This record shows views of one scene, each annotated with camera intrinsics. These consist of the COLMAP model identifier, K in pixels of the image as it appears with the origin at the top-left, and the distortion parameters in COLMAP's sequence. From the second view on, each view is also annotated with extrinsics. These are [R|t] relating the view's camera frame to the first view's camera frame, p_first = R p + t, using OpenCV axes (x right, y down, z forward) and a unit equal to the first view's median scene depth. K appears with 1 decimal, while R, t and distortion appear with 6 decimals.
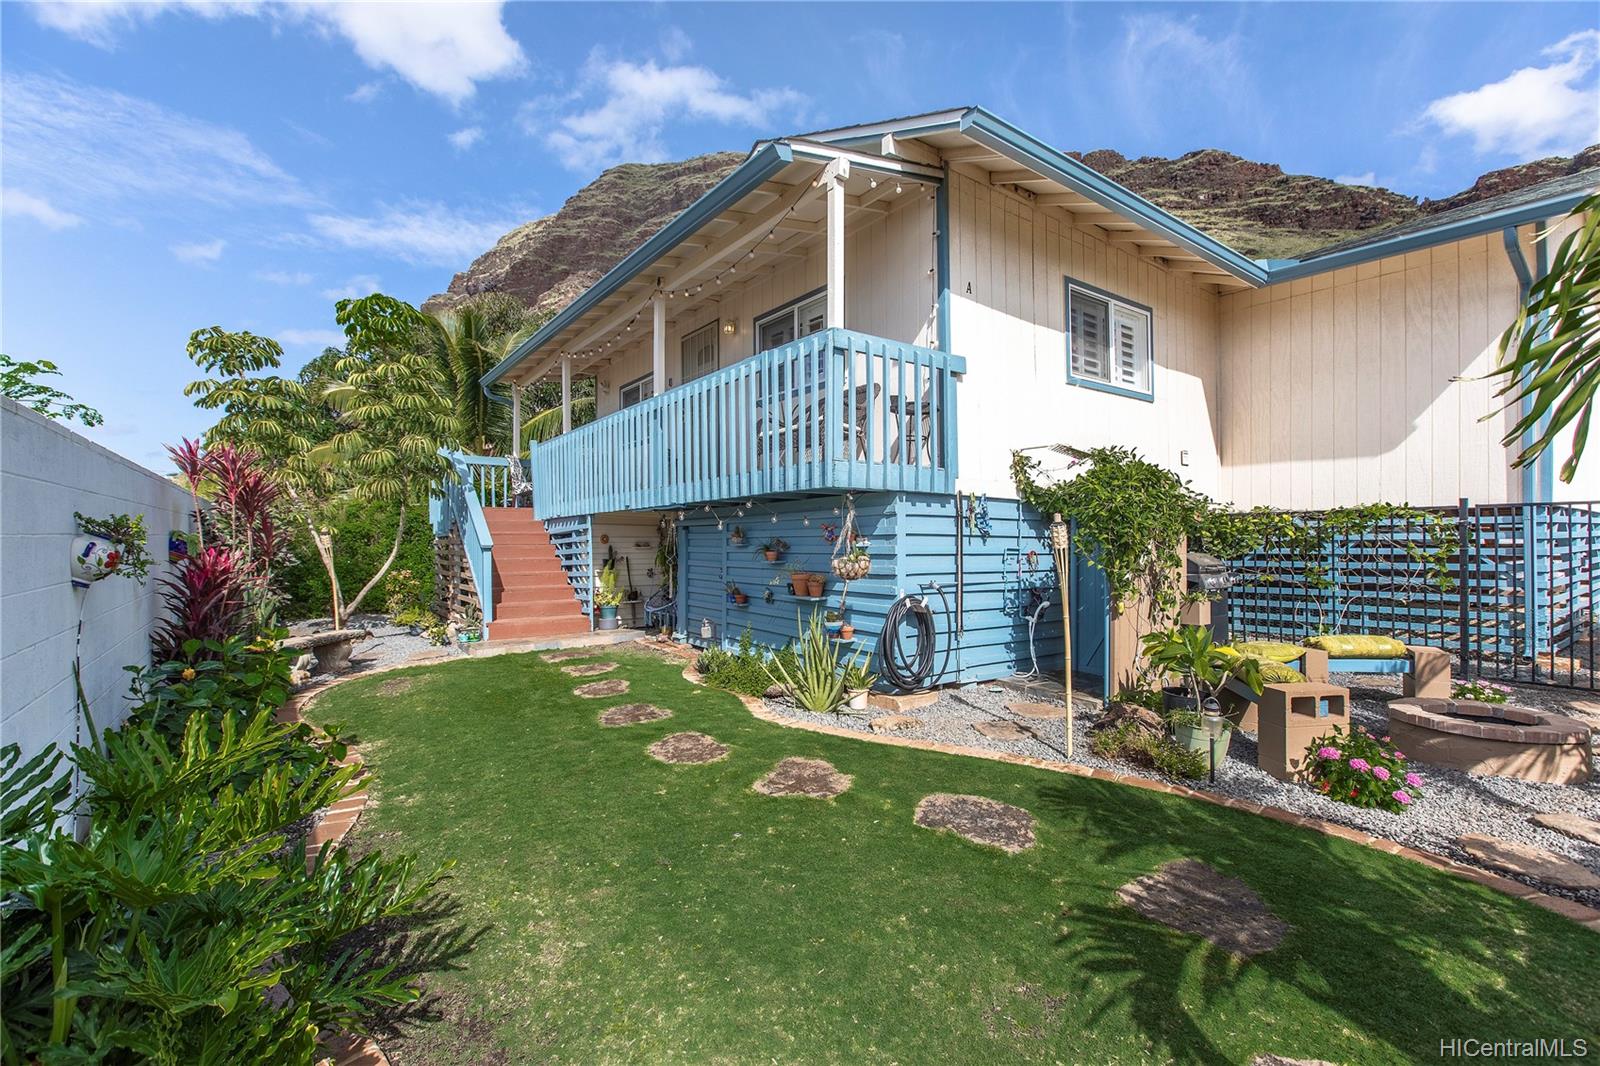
lens RADIAL K [[709.8, 0, 800.0], [0, 709.8, 533.0], [0, 0, 1]] dist [0.003260, -0.000445]
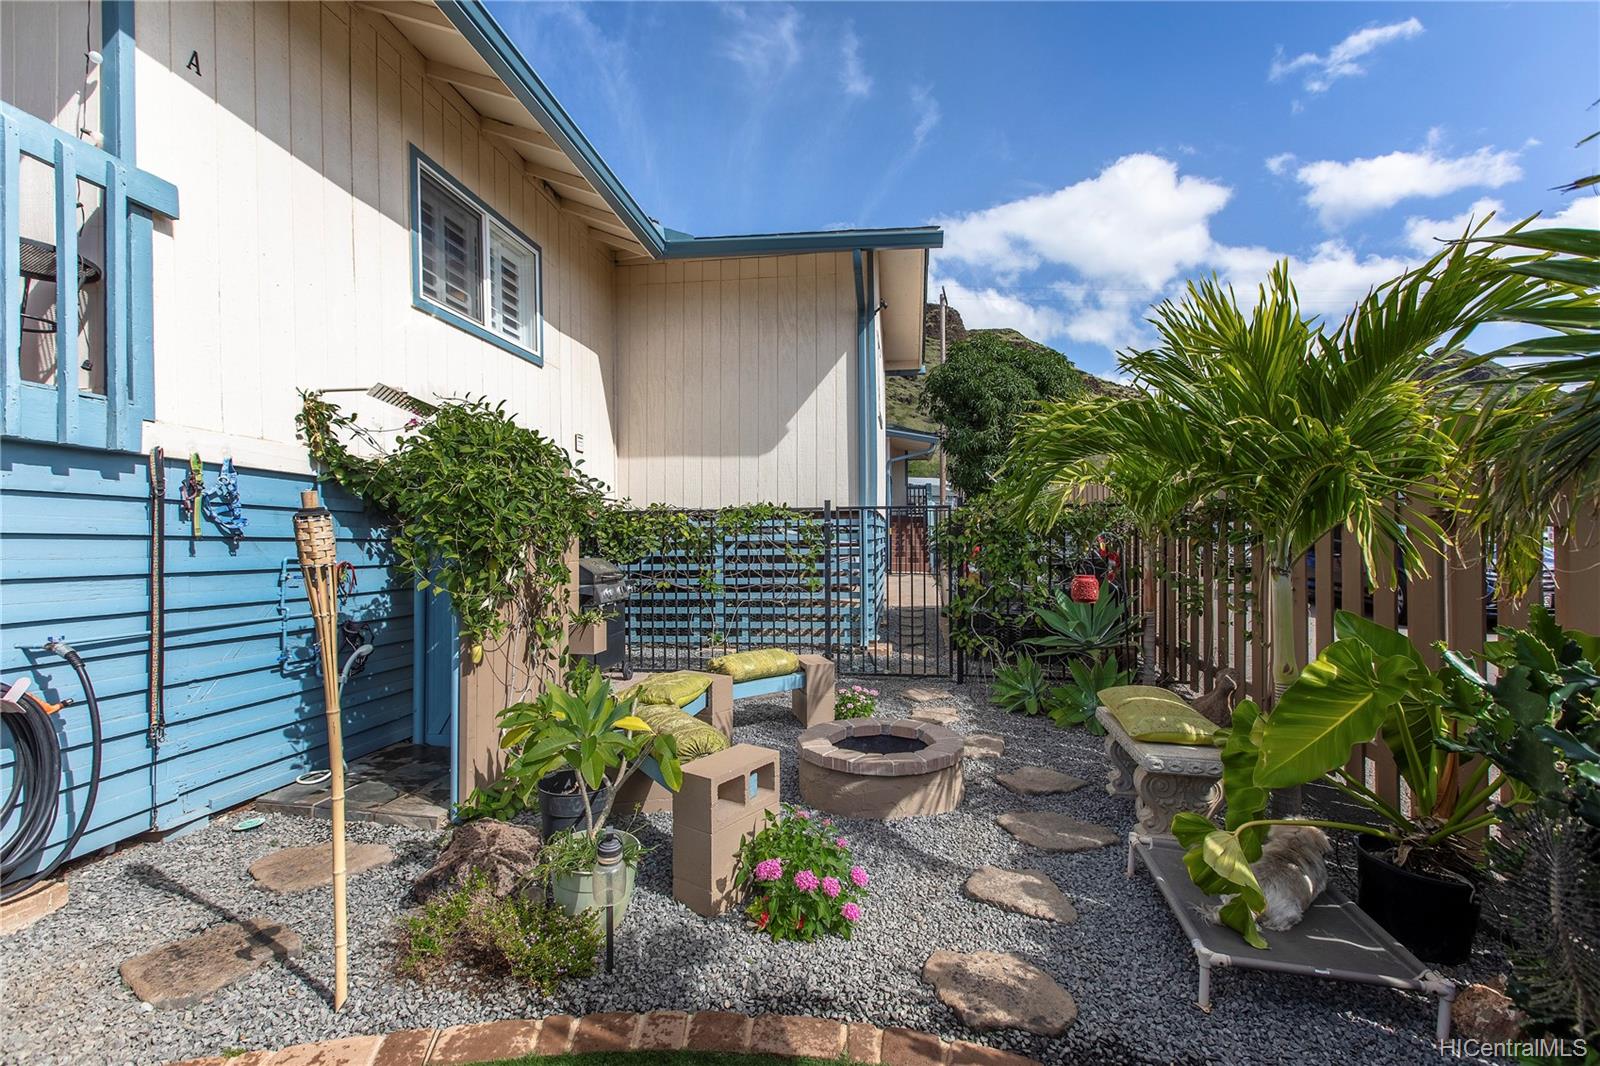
lens RADIAL K [[709.8, 0, 800.0], [0, 709.8, 533.0], [0, 0, 1]] dist [0.003260, -0.000445]
pose [[0.702635, 0.003058, 0.711543, 0.181516], [-0.003440, 0.999994, -0.000901, -0.000510], [-0.711542, -0.001814, 0.702642, 0.318210]]
